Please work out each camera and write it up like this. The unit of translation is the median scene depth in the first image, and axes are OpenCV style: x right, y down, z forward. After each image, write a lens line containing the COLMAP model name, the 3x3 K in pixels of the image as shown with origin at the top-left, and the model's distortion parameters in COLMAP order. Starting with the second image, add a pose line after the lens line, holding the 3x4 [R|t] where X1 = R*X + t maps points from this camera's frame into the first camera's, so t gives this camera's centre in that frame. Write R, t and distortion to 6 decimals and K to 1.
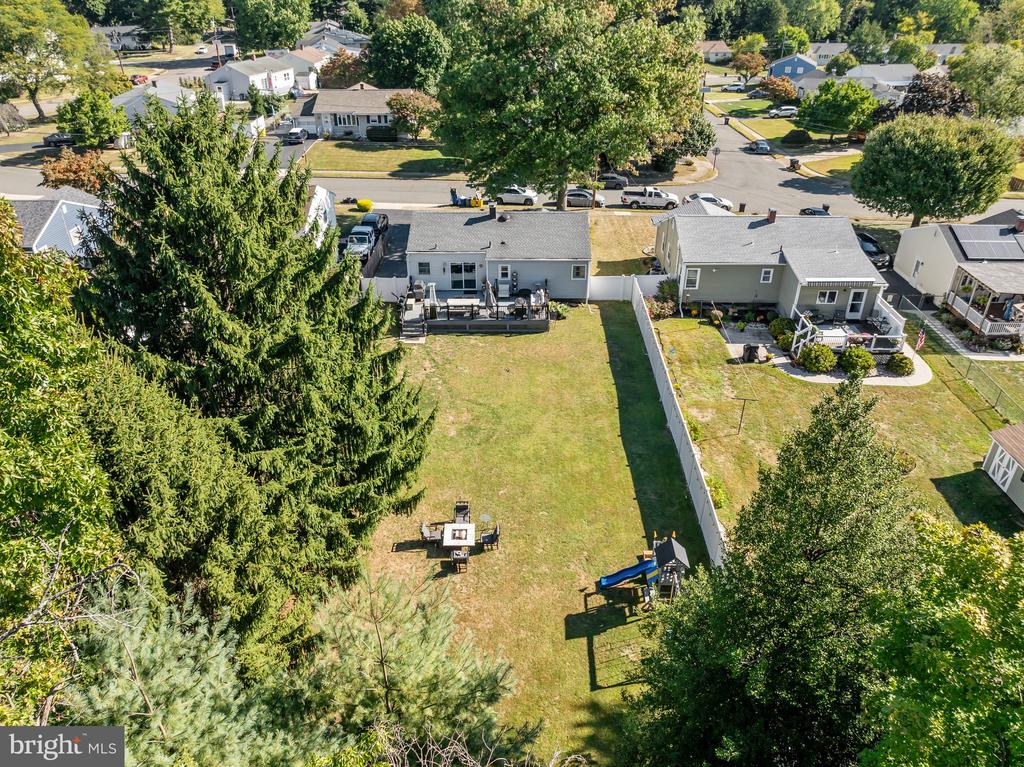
lens RADIAL K [[710.3, 0, 512.0], [0, 710.3, 383.5], [0, 0, 1]] dist [-0.030701, -0.001326]
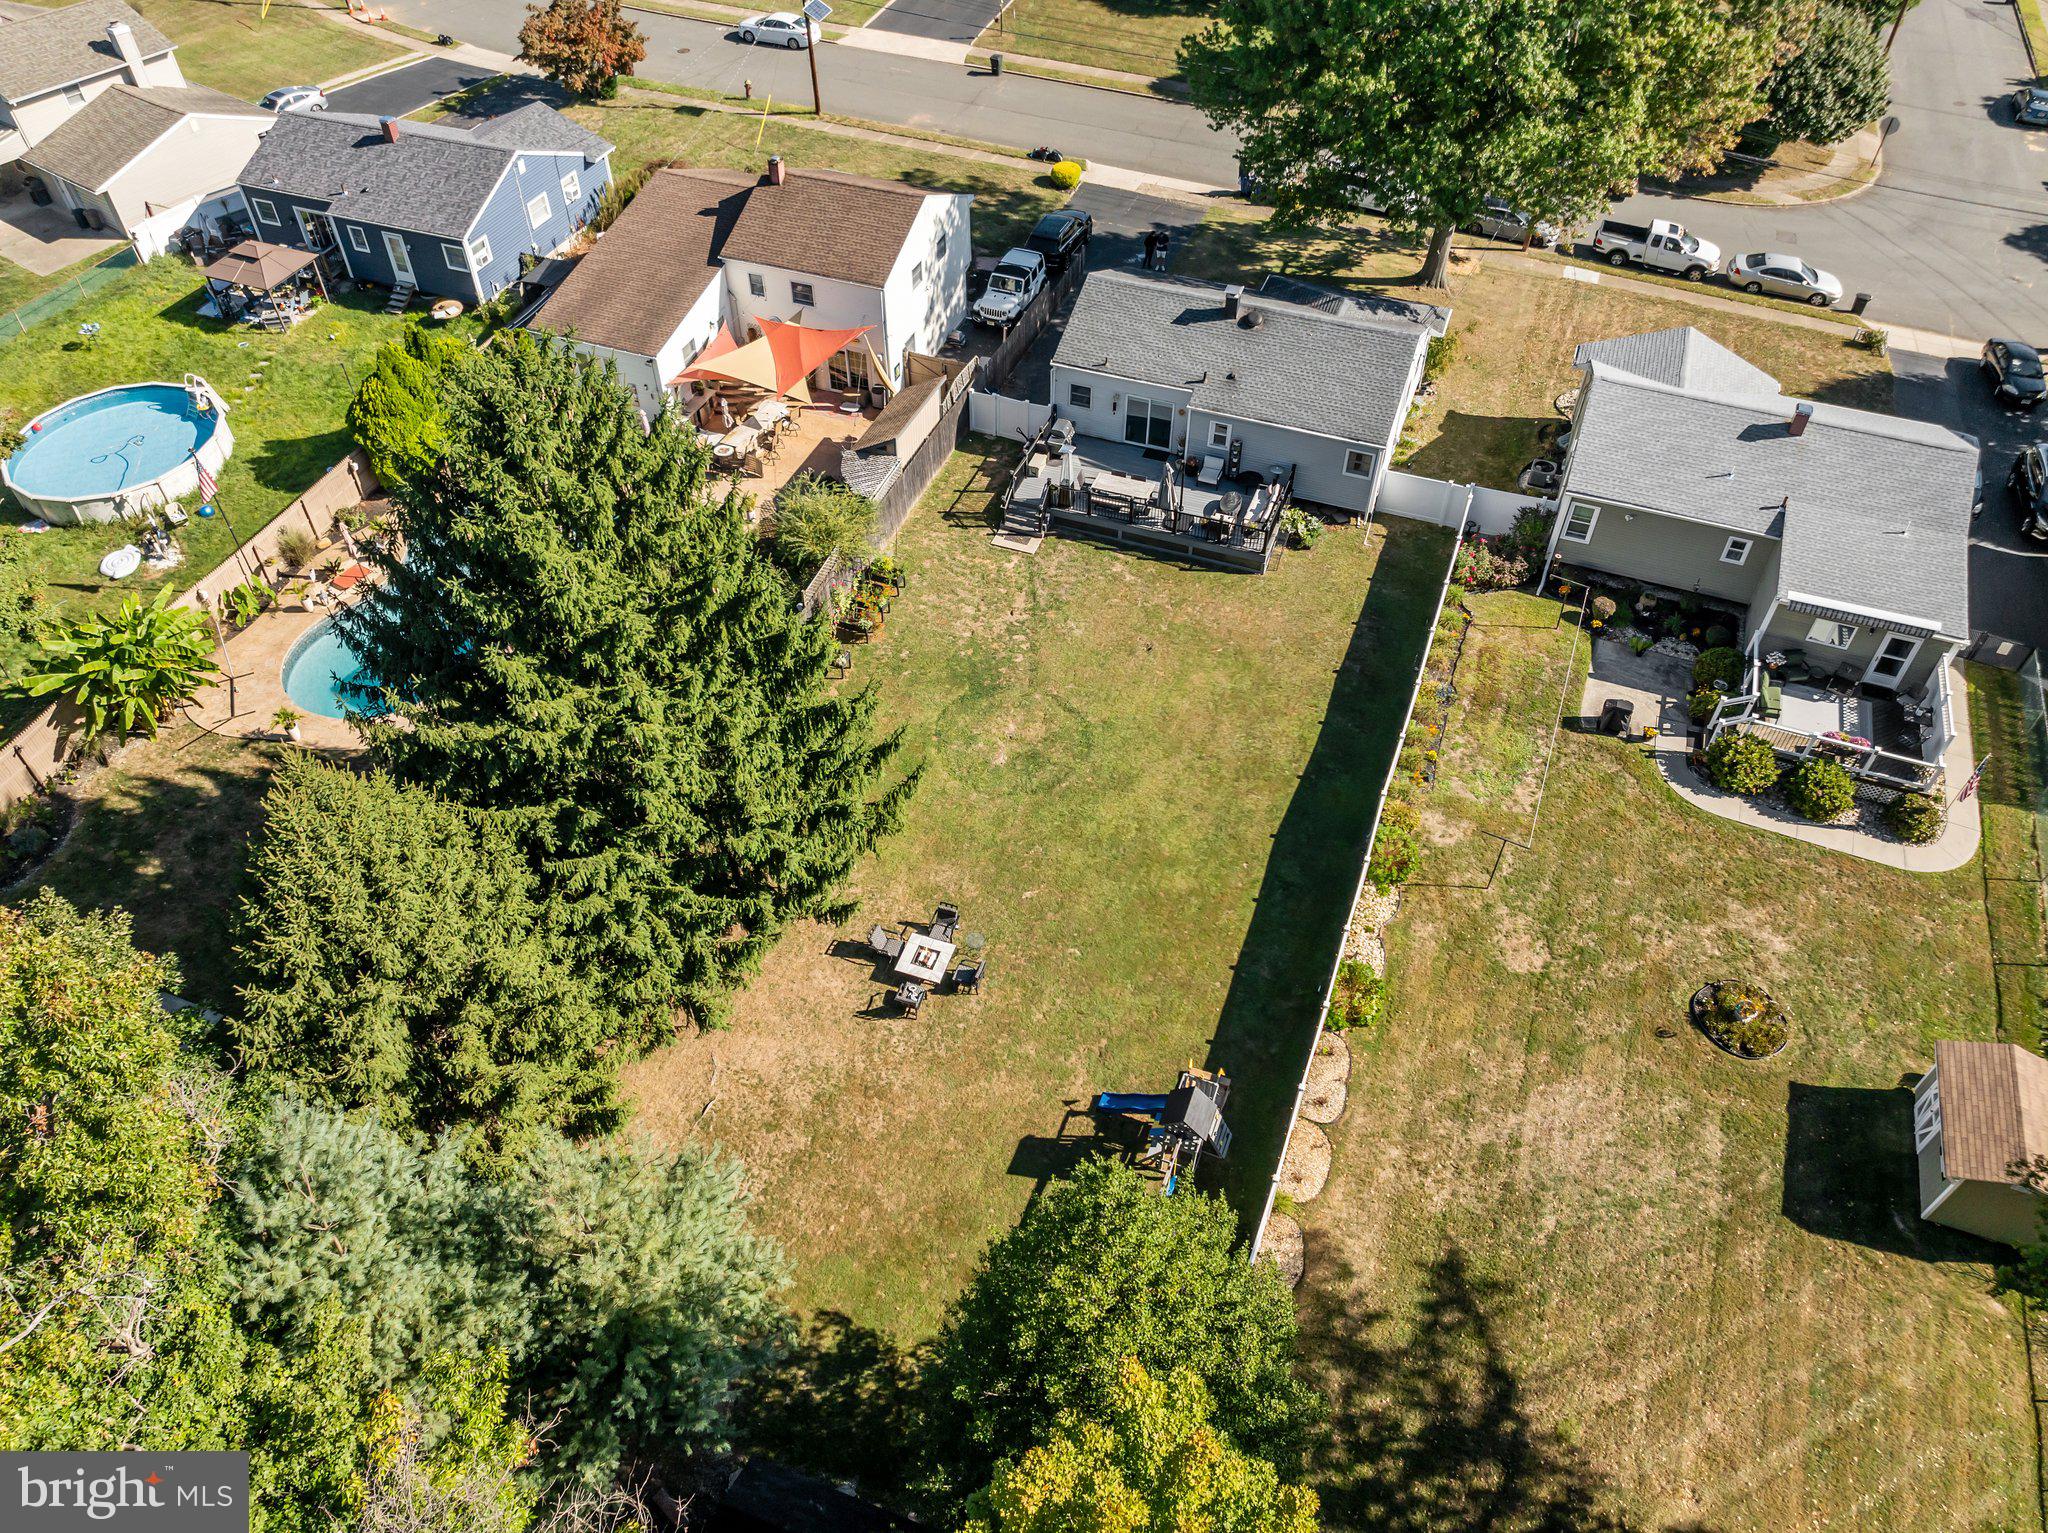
lens RADIAL K [[1413.3, 0, 1038.5], [0, 1413.3, 762.4], [0, 0, 1]] dist [-0.037251, -0.000149]
pose [[0.939462, 0.252514, -0.231620, 0.176085], [-0.179086, 0.938130, 0.296378, -0.226064], [0.292130, -0.236956, 0.926559, -0.077243]]
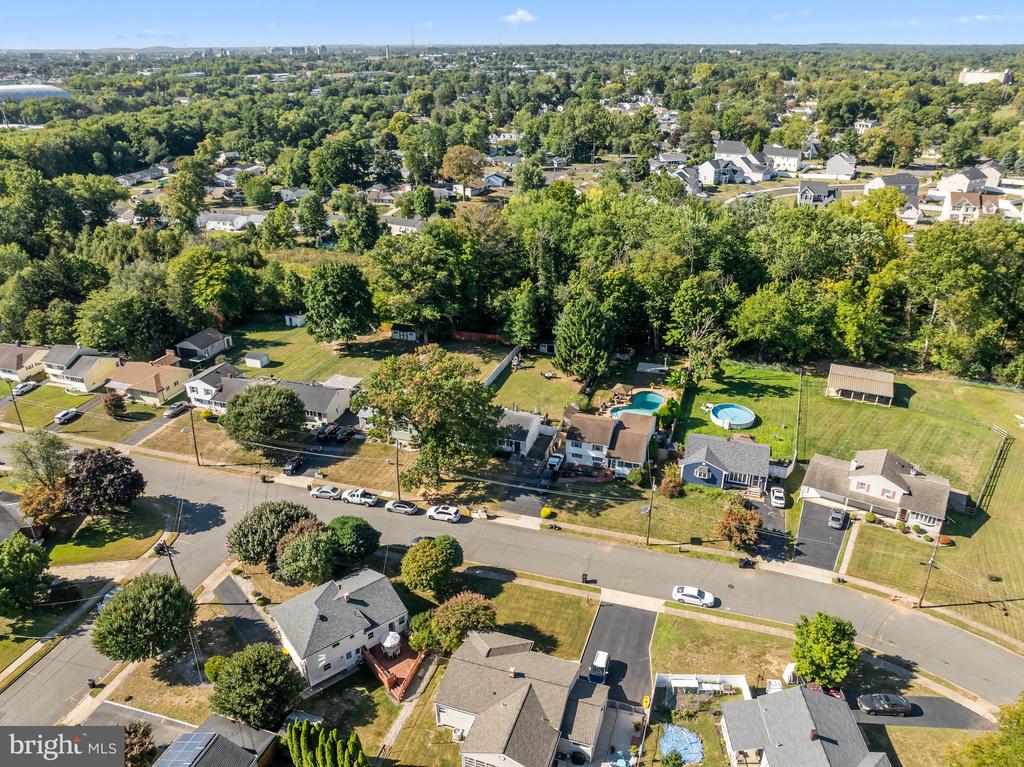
lens RADIAL K [[706.6, 0, 519.3], [0, 706.6, 381.5], [0, 0, 1]] dist [-0.037251, -0.000149]
pose [[-0.954536, -0.130985, 0.267778, -0.791550], [0.147314, 0.573663, 0.805735, -2.474794], [-0.259153, 0.808550, -0.528286, 2.410234]]
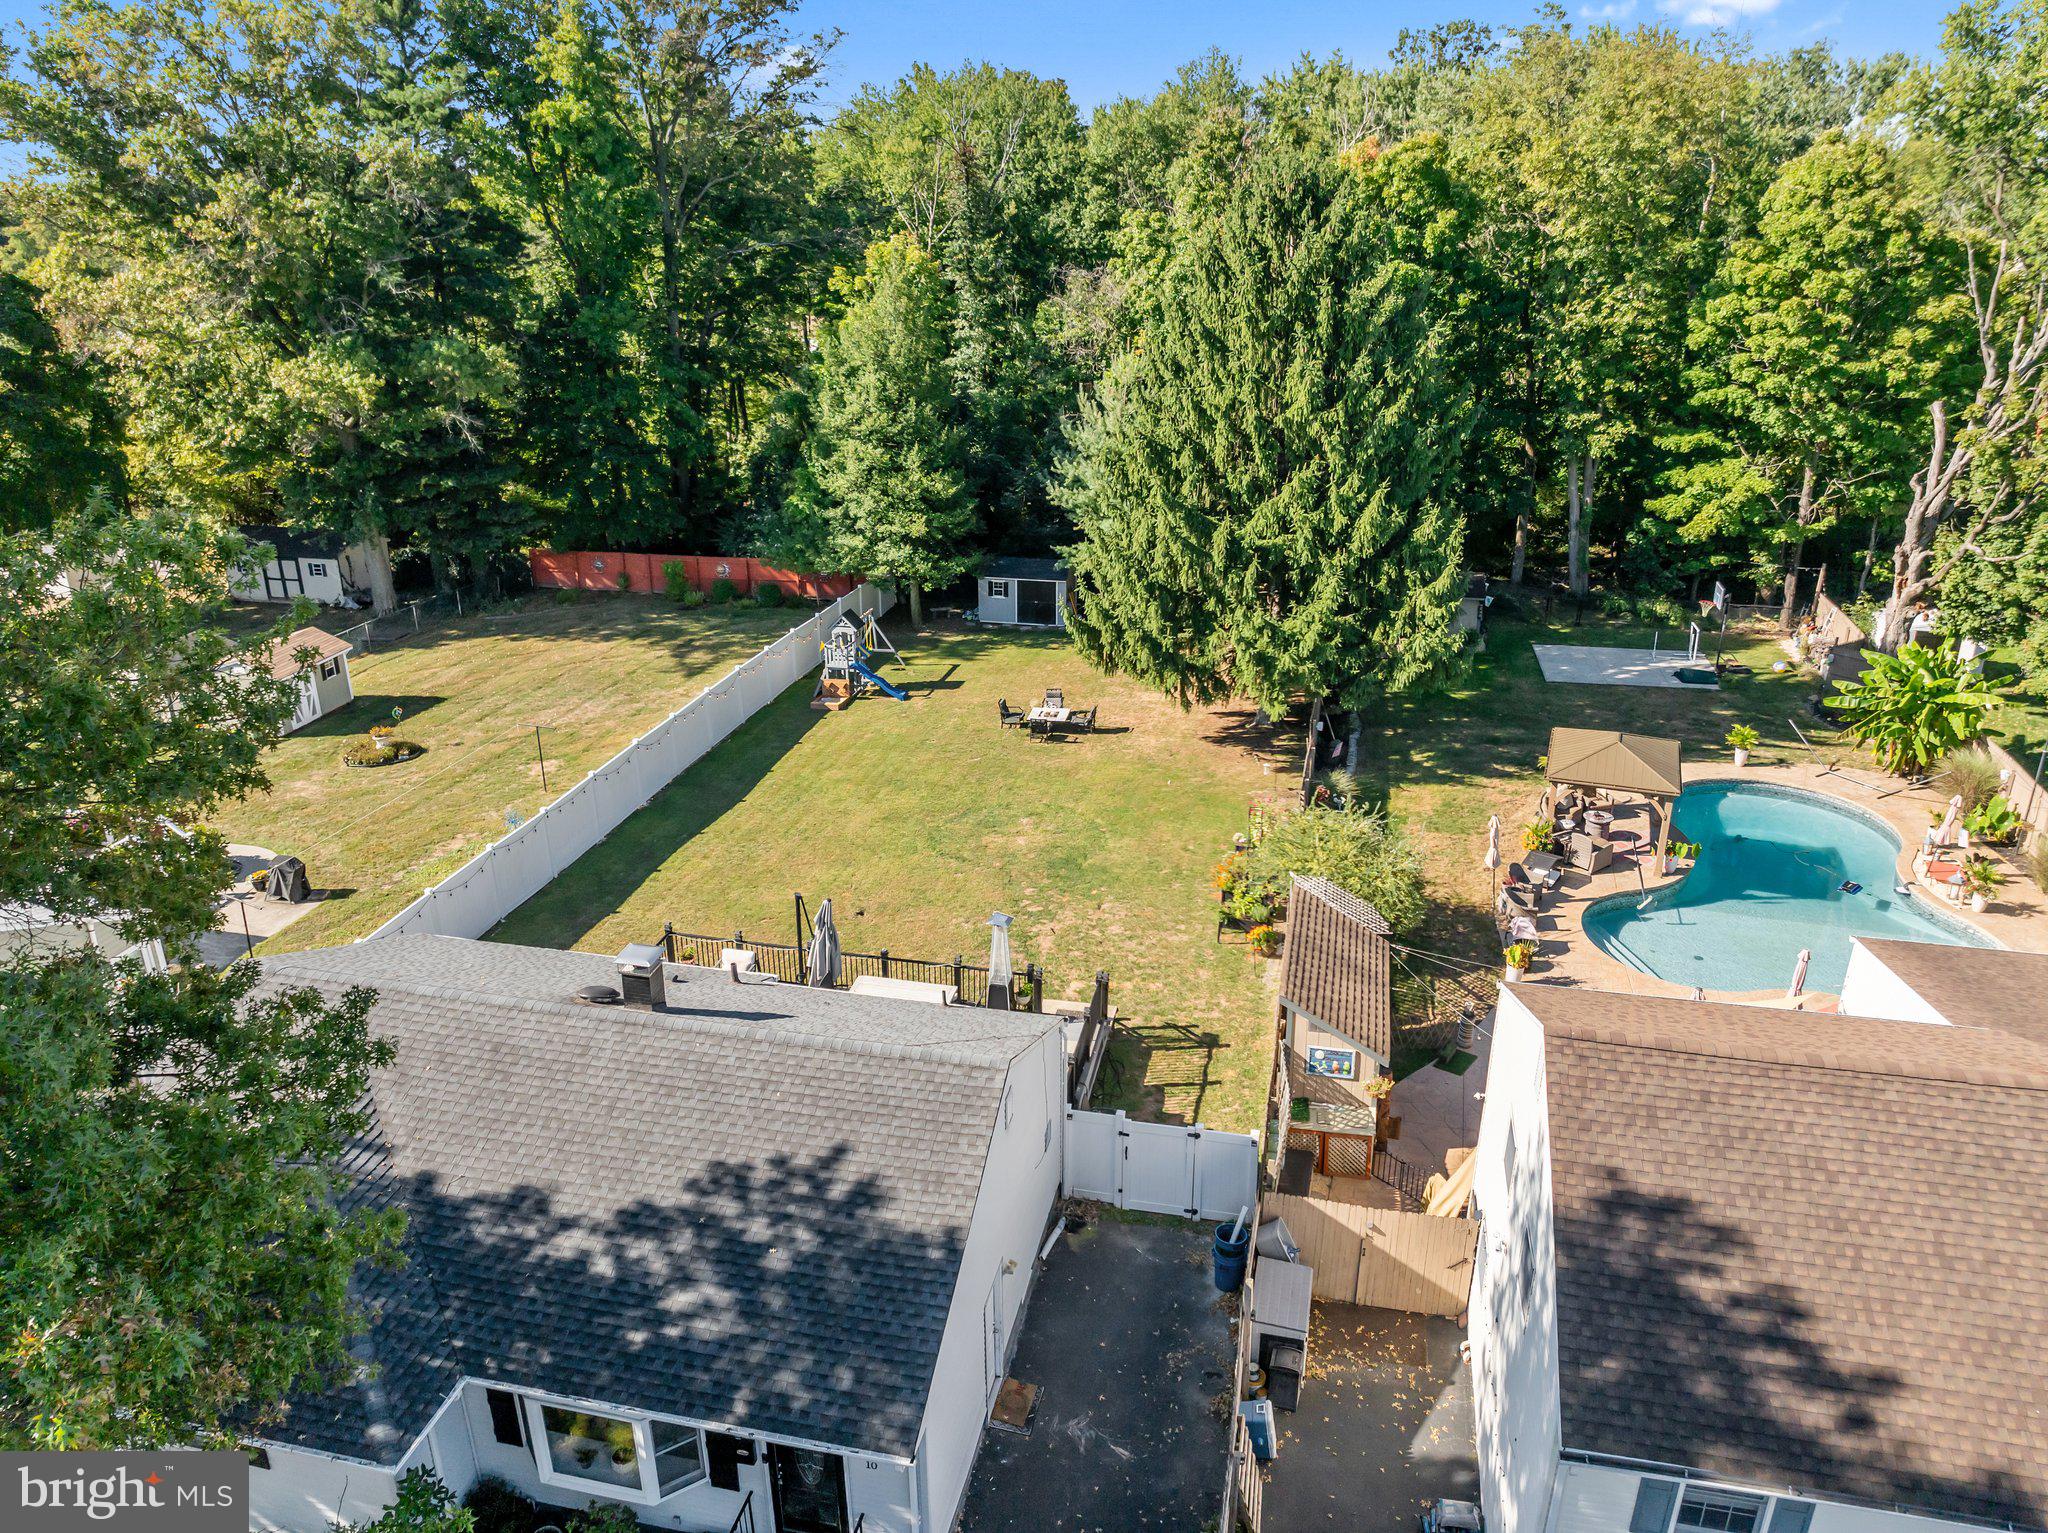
lens RADIAL K [[1413.3, 0, 1038.5], [0, 1413.3, 762.4], [0, 0, 1]] dist [-0.037251, -0.000149]
pose [[-0.980051, -0.078819, 0.182448, -0.235840], [0.095132, 0.619957, 0.778847, -0.659949], [-0.174498, 0.780667, -0.600092, 1.298242]]
